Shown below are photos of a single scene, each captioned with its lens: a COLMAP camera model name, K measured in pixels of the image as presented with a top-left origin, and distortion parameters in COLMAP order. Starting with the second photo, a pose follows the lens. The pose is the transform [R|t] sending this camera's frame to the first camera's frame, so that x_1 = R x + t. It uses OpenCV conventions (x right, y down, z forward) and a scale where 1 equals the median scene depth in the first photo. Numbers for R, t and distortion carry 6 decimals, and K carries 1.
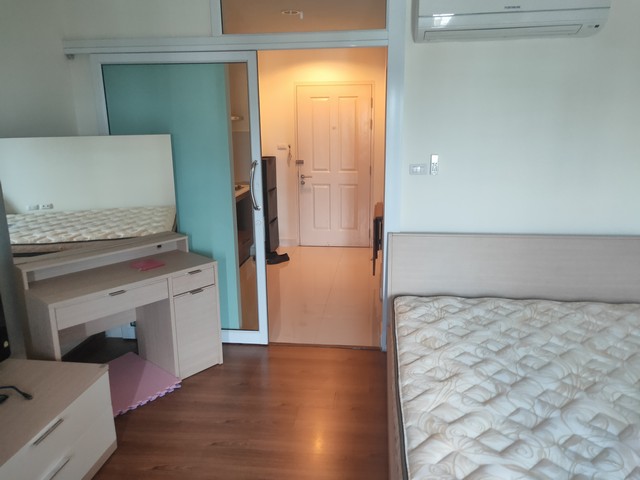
lens RADIAL K [[487.5, 0, 319.8], [0, 487.5, 235.6], [0, 0, 1]] dist [0.041302, 0.001026]
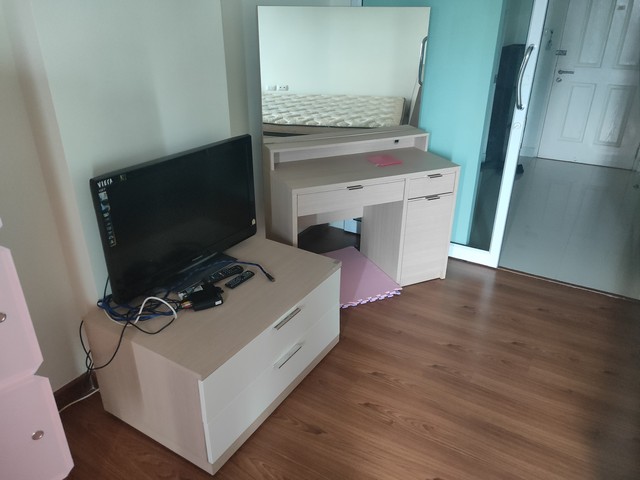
lens RADIAL K [[487.5, 0, 319.8], [0, 487.5, 235.6], [0, 0, 1]] dist [0.041302, 0.001026]
pose [[0.912024, 0.188168, -0.364424, -0.094557], [-0.109994, 0.968211, 0.224653, 0.003686], [0.395111, -0.164804, 0.903729, 0.097755]]
